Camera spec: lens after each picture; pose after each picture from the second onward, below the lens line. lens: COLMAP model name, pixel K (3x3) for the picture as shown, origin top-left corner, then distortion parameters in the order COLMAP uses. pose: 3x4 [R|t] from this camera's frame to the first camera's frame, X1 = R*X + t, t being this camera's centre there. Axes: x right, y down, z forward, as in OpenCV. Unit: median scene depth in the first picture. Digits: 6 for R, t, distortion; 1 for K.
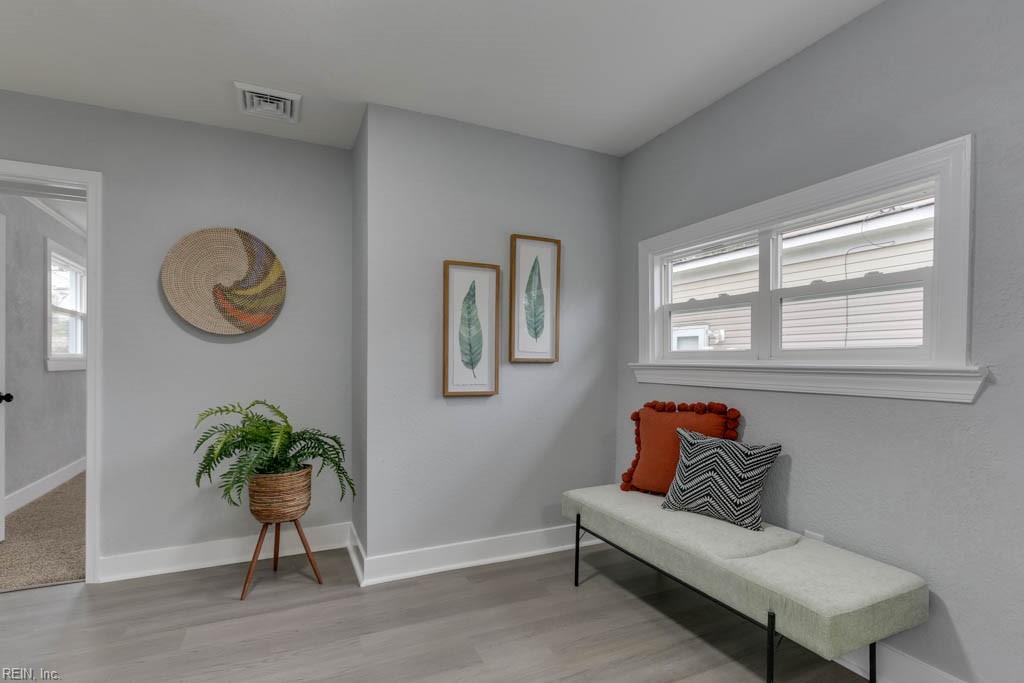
lens RADIAL K [[481.2, 0, 512.0], [0, 481.2, 361.0], [0, 0, 1]] dist [0.000148, 0.000055]
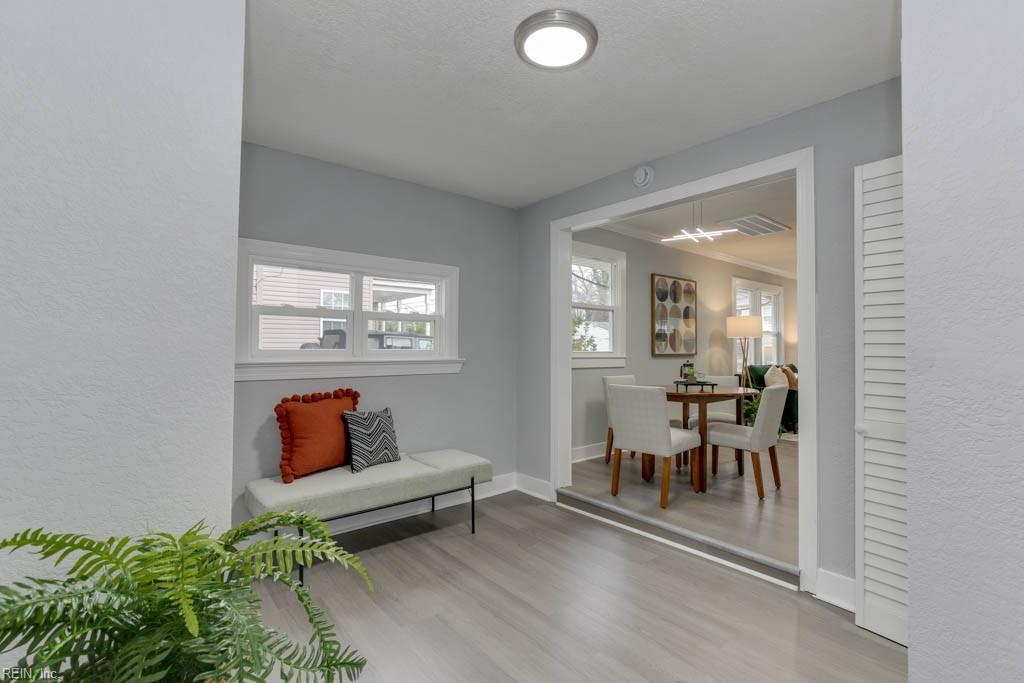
lens RADIAL K [[471.0, 0, 512.0], [0, 471.0, 341.5], [0, 0, 1]] dist [0.000296, 0.000016]
pose [[-0.255817, 0.015752, 0.966597, -1.124467], [-0.002030, 0.999856, -0.016831, -0.027659], [-0.966723, -0.006268, -0.255749, 1.012131]]
